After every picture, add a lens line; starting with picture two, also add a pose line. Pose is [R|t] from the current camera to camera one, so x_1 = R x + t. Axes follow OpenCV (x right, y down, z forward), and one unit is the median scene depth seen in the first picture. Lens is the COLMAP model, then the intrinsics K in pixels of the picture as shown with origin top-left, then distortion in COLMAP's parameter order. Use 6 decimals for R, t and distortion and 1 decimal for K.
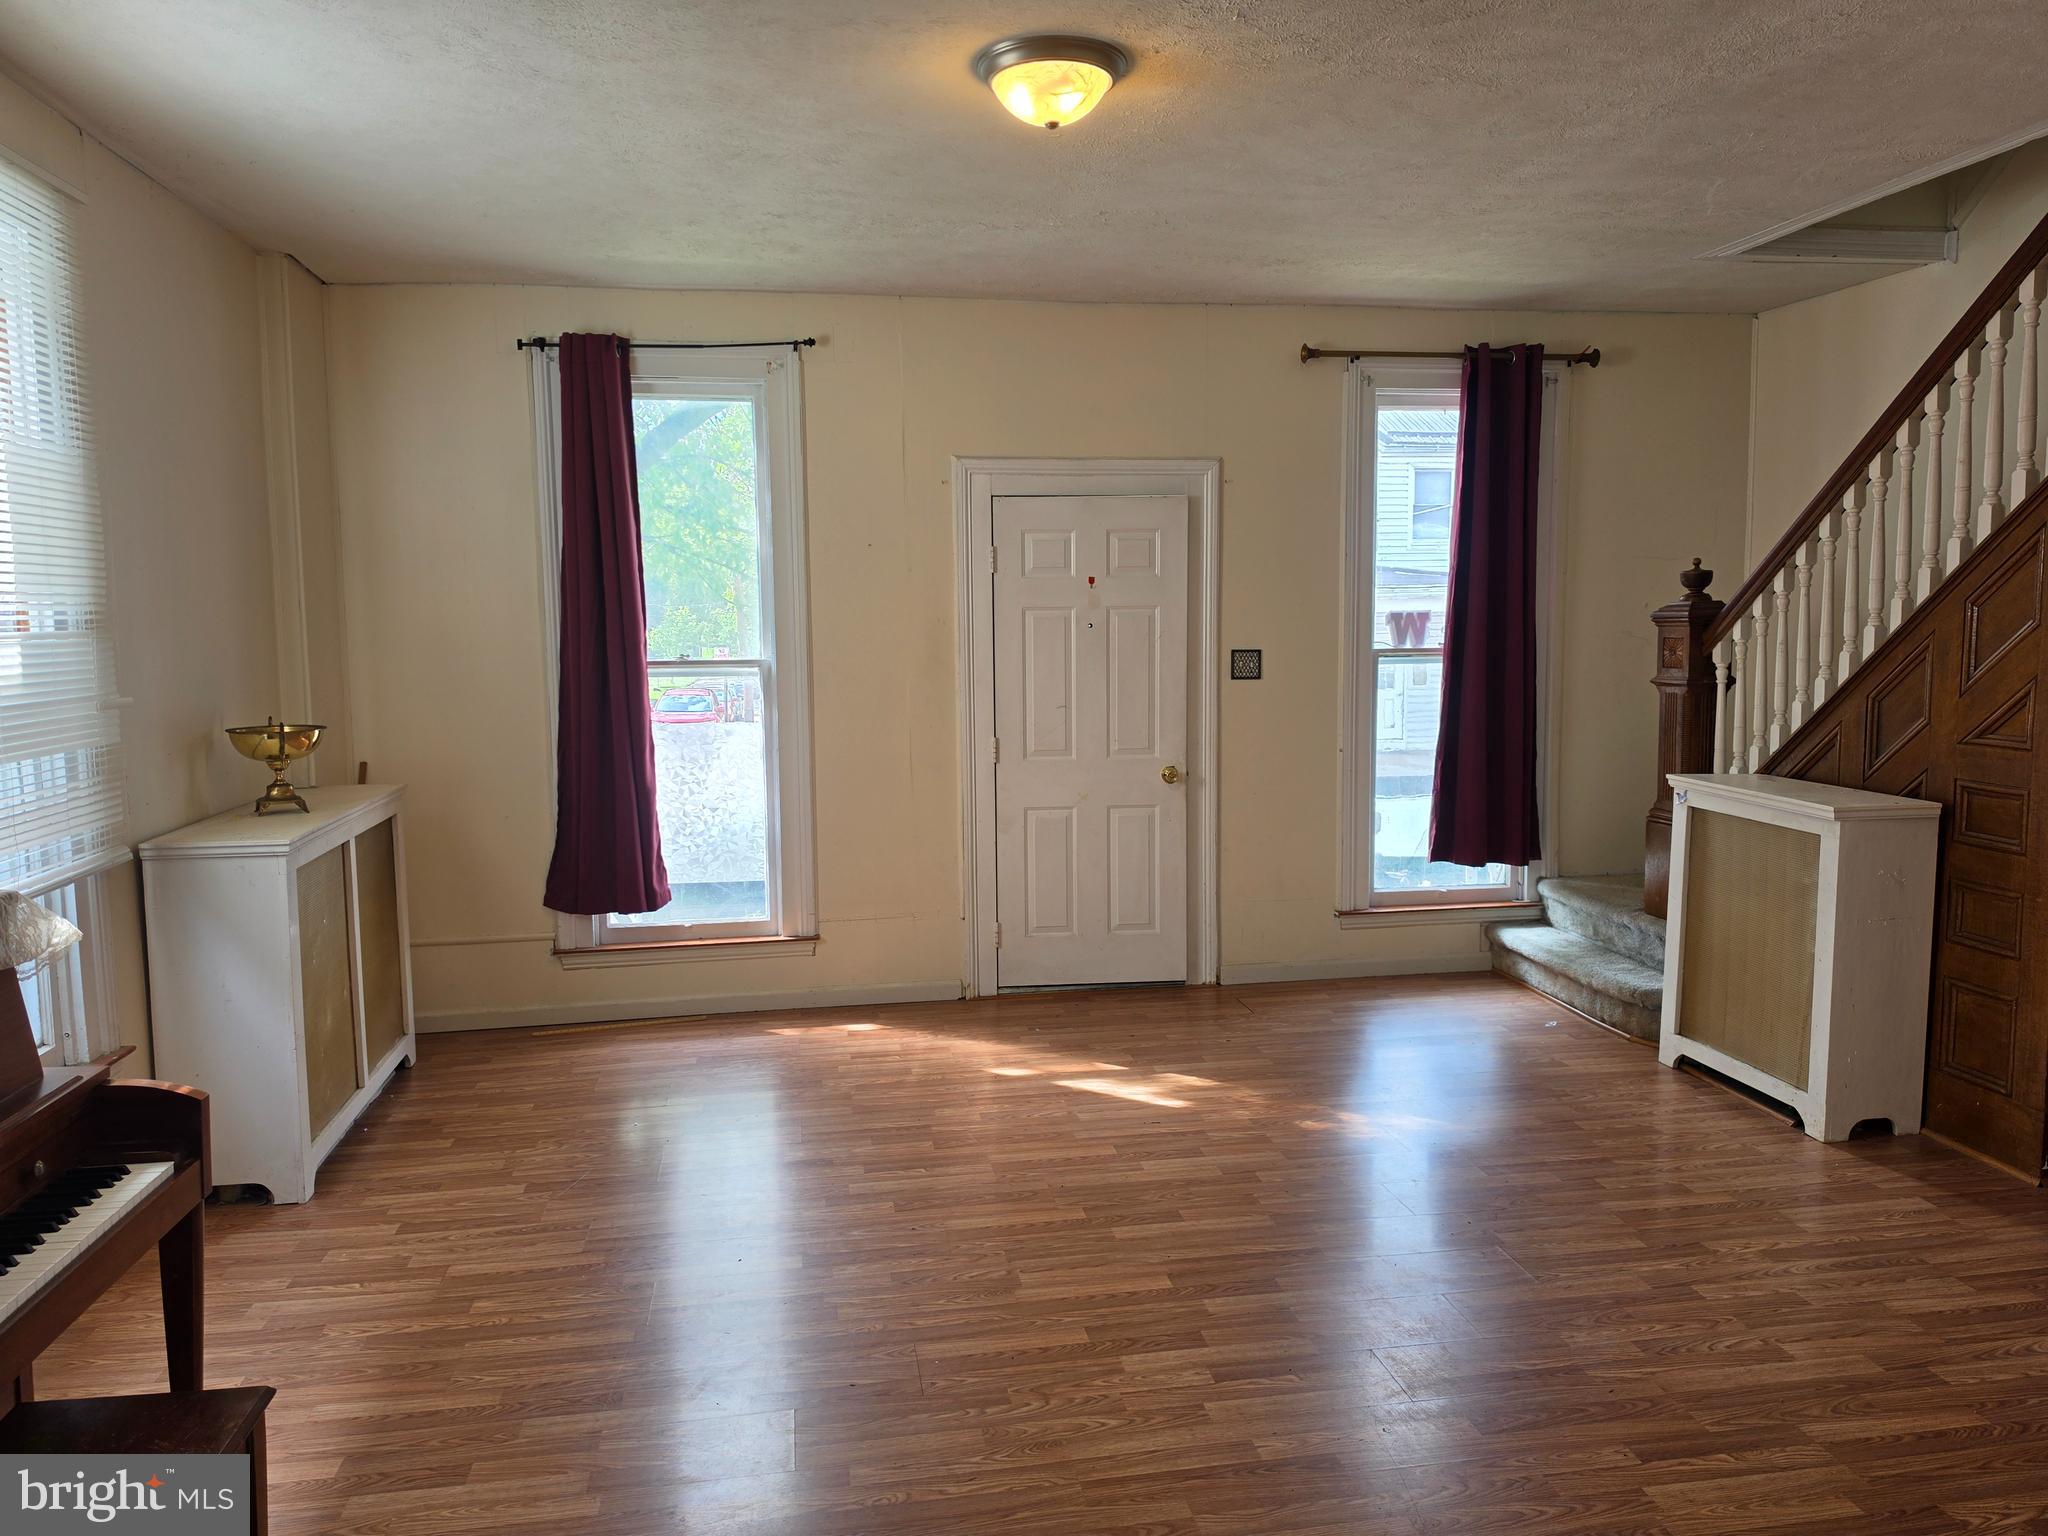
lens RADIAL K [[1418.3, 0, 1021.1], [0, 1418.3, 772.5], [0, 0, 1]] dist [0.076706, -0.096673]
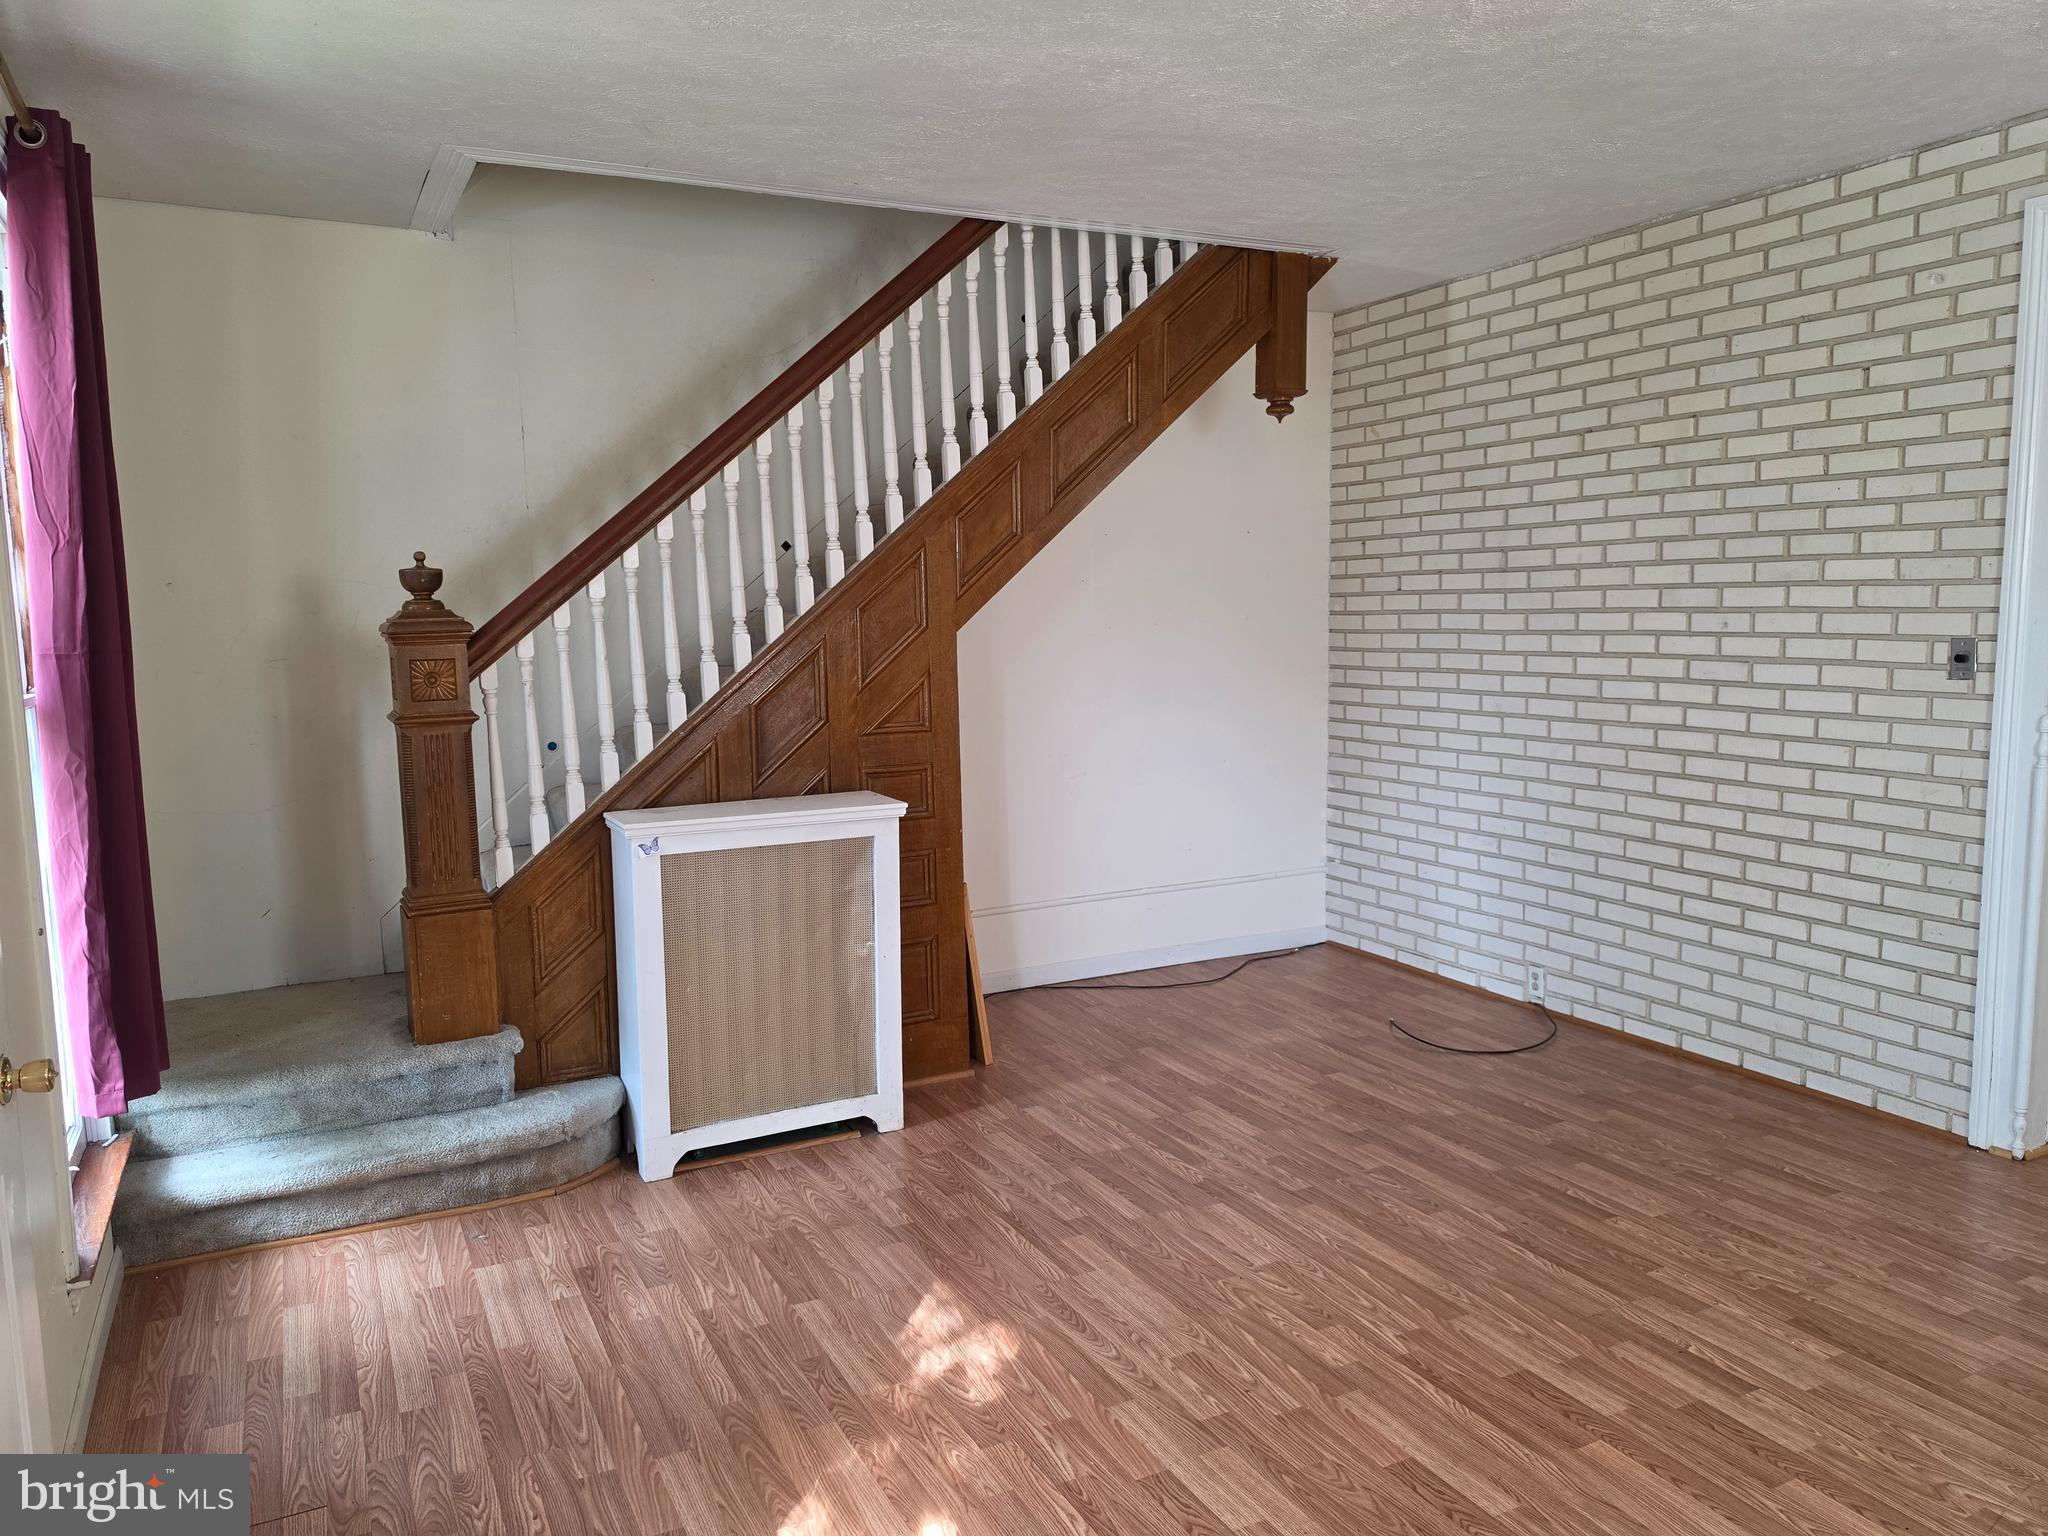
lens RADIAL K [[1418.3, 0, 1010.8], [0, 1418.3, 770.0], [0, 0, 1]] dist [0.076706, -0.096673]
pose [[-0.296270, -0.092915, 0.950574, -0.409923], [0.129044, 0.982237, 0.136230, -0.123883], [-0.946347, 0.163026, -0.279017, 1.156494]]
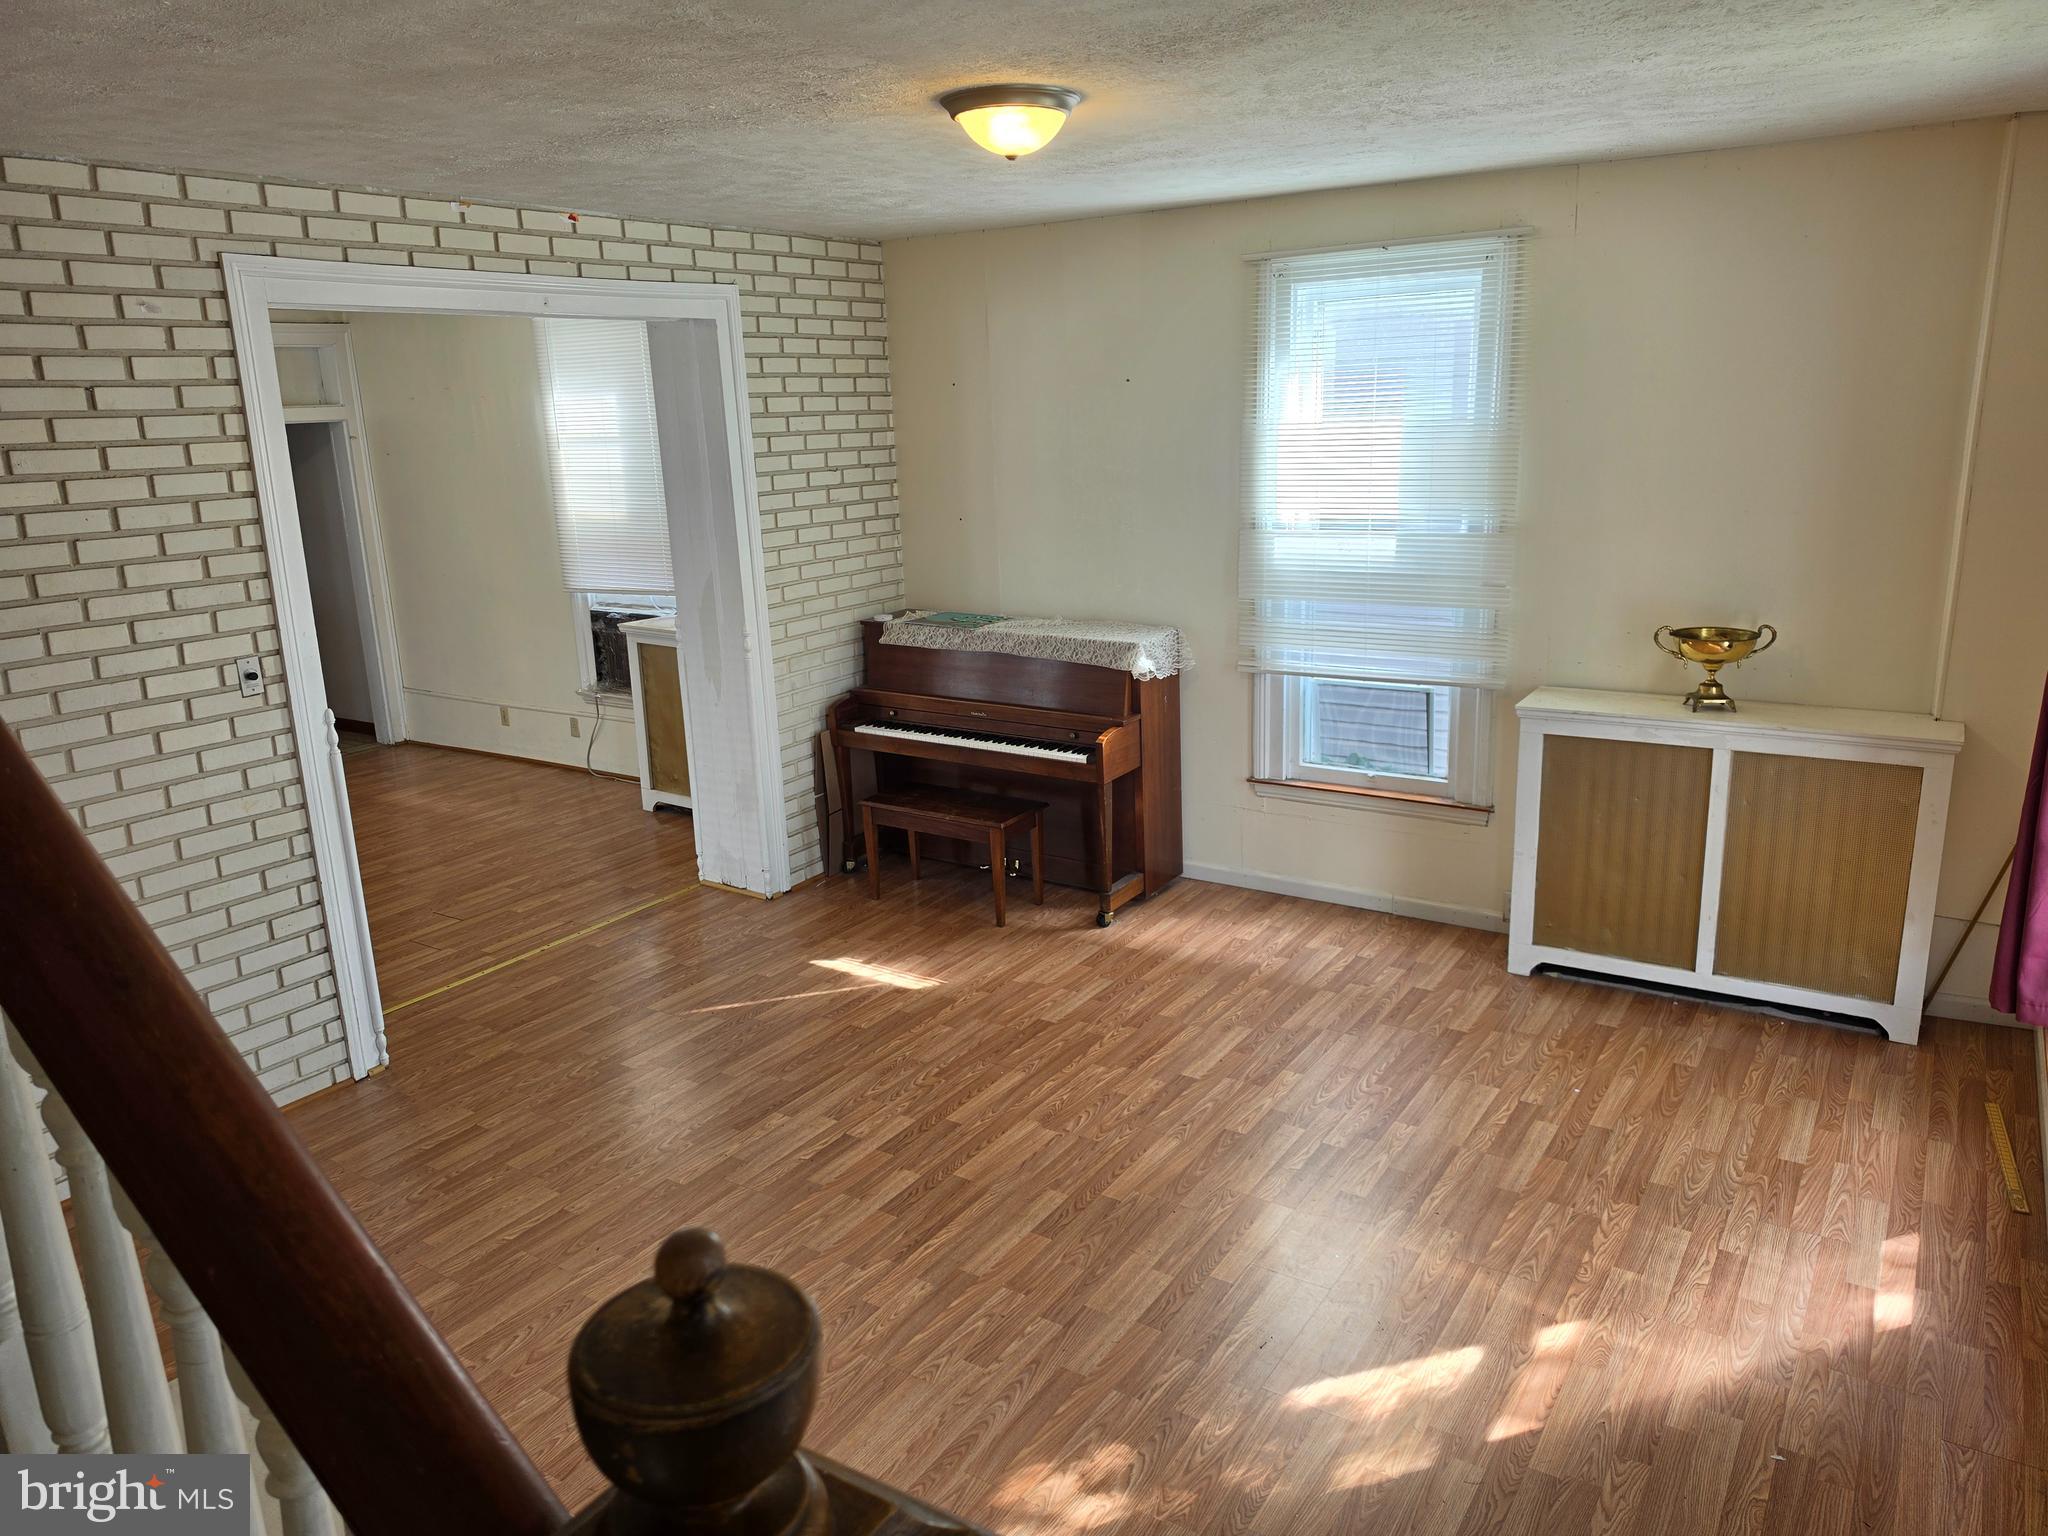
lens RADIAL K [[1418.3, 0, 1033.2], [0, 1418.3, 767.6], [0, 0, 1]] dist [0.076706, -0.096673]
pose [[-0.675095, 0.216528, -0.705239, 0.651057], [-0.042504, 0.942954, 0.330200, -0.281324], [0.736505, 0.252892, -0.627380, 1.344441]]
